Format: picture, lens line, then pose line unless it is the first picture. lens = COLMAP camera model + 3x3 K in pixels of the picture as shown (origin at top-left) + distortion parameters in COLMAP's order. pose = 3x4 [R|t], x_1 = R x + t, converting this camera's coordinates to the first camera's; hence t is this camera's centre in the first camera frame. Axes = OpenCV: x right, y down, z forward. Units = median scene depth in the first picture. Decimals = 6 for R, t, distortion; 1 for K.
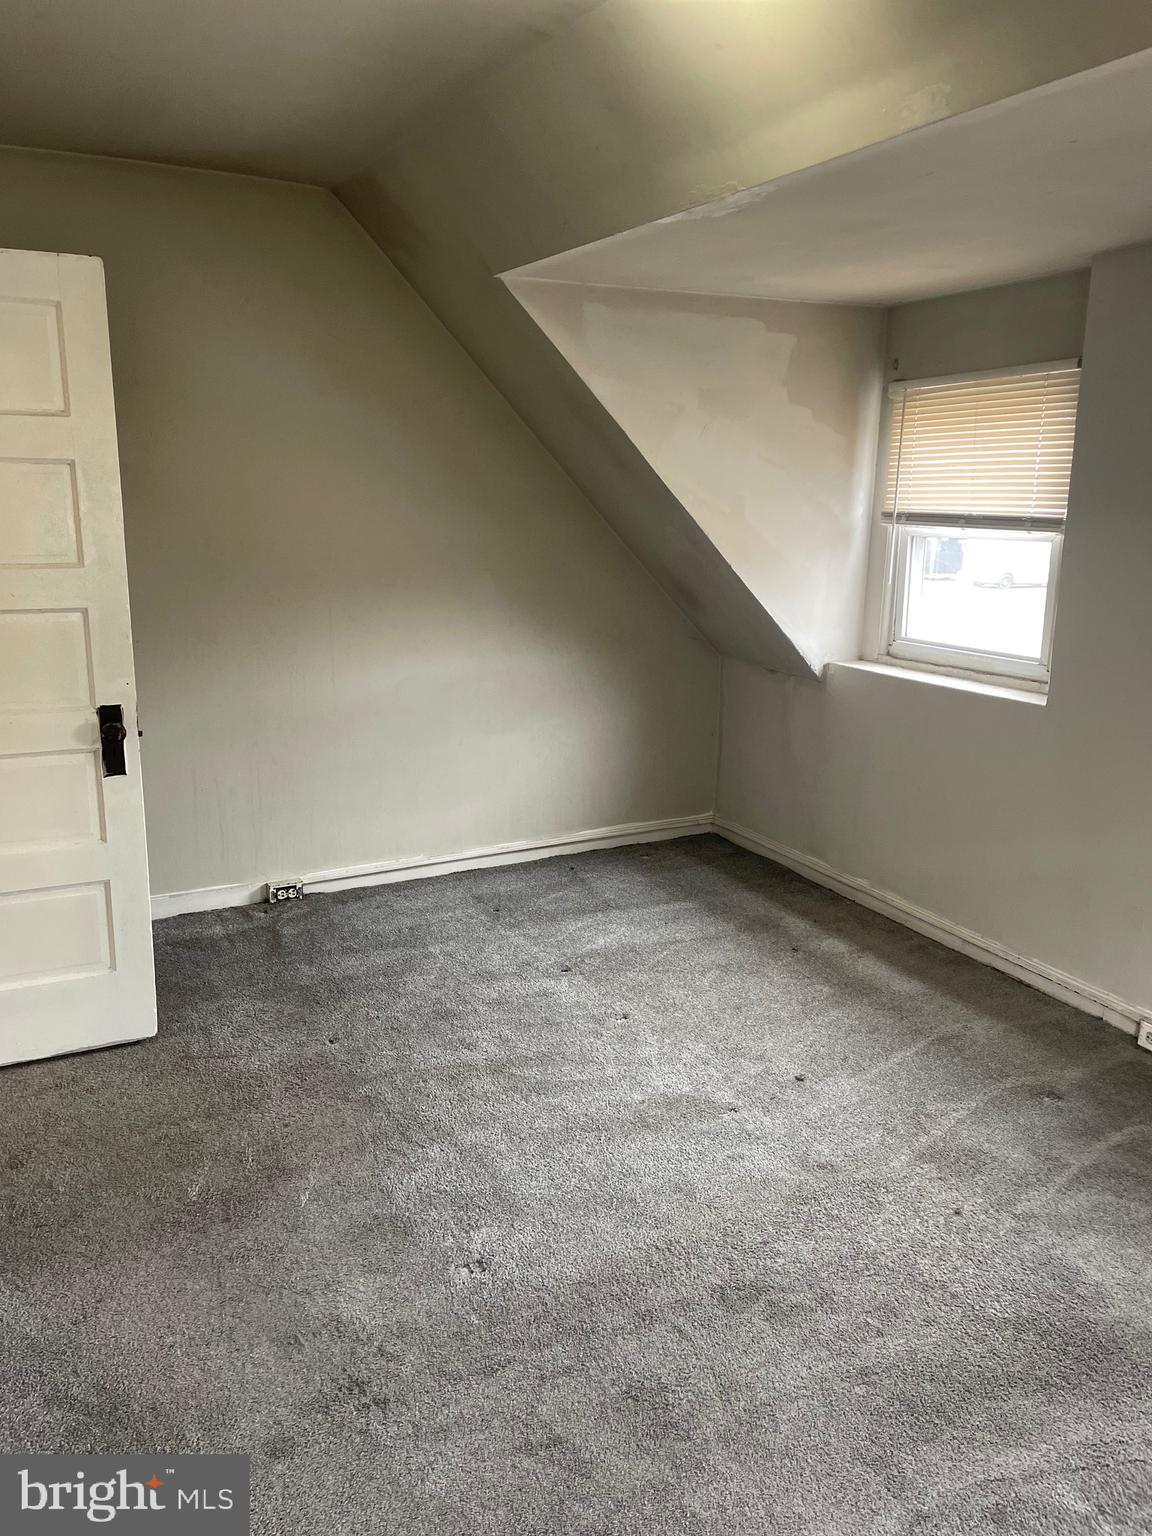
lens RADIAL K [[1178.0, 0, 583.9], [0, 1178.0, 769.5], [0, 0, 1]] dist [0.087890, -0.132498]
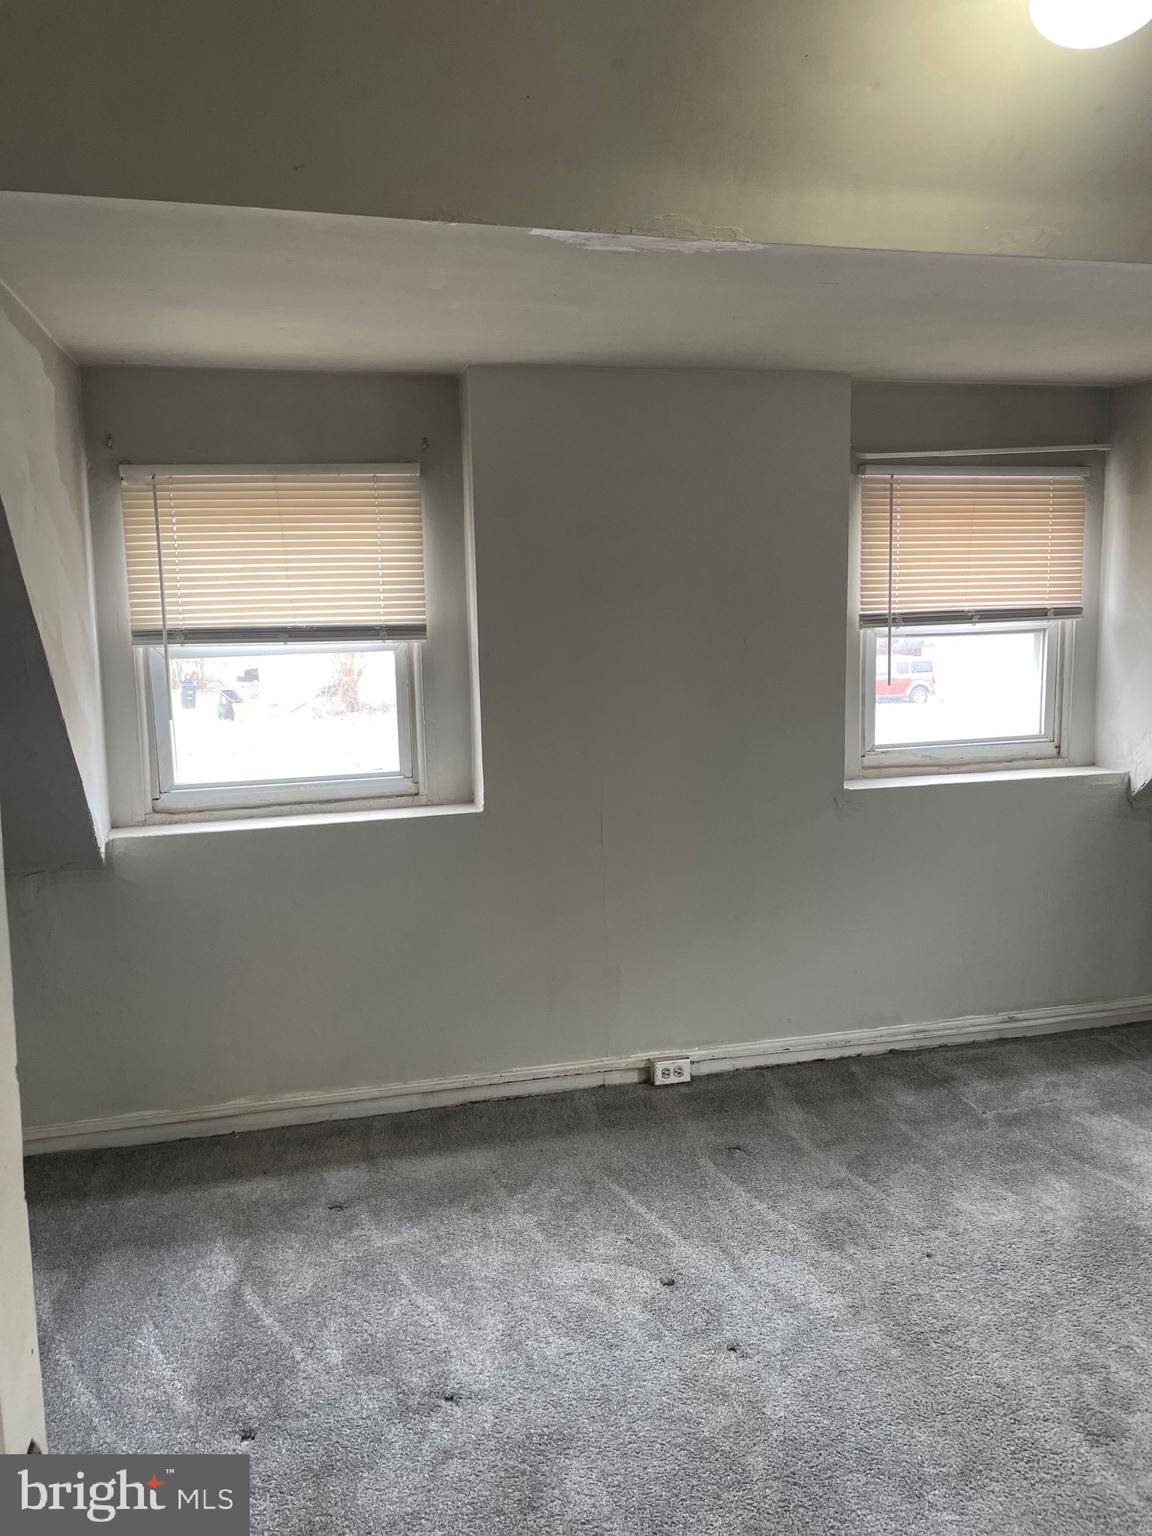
lens RADIAL K [[1184.3, 0, 576.6], [0, 1184.3, 747.0], [0, 0, 1]] dist [0.089254, -0.117238]
pose [[0.222188, -0.147737, 0.963746, -0.465688], [0.248125, 0.964478, 0.090645, -0.154938], [-0.942903, 0.218989, 0.250952, 0.599501]]
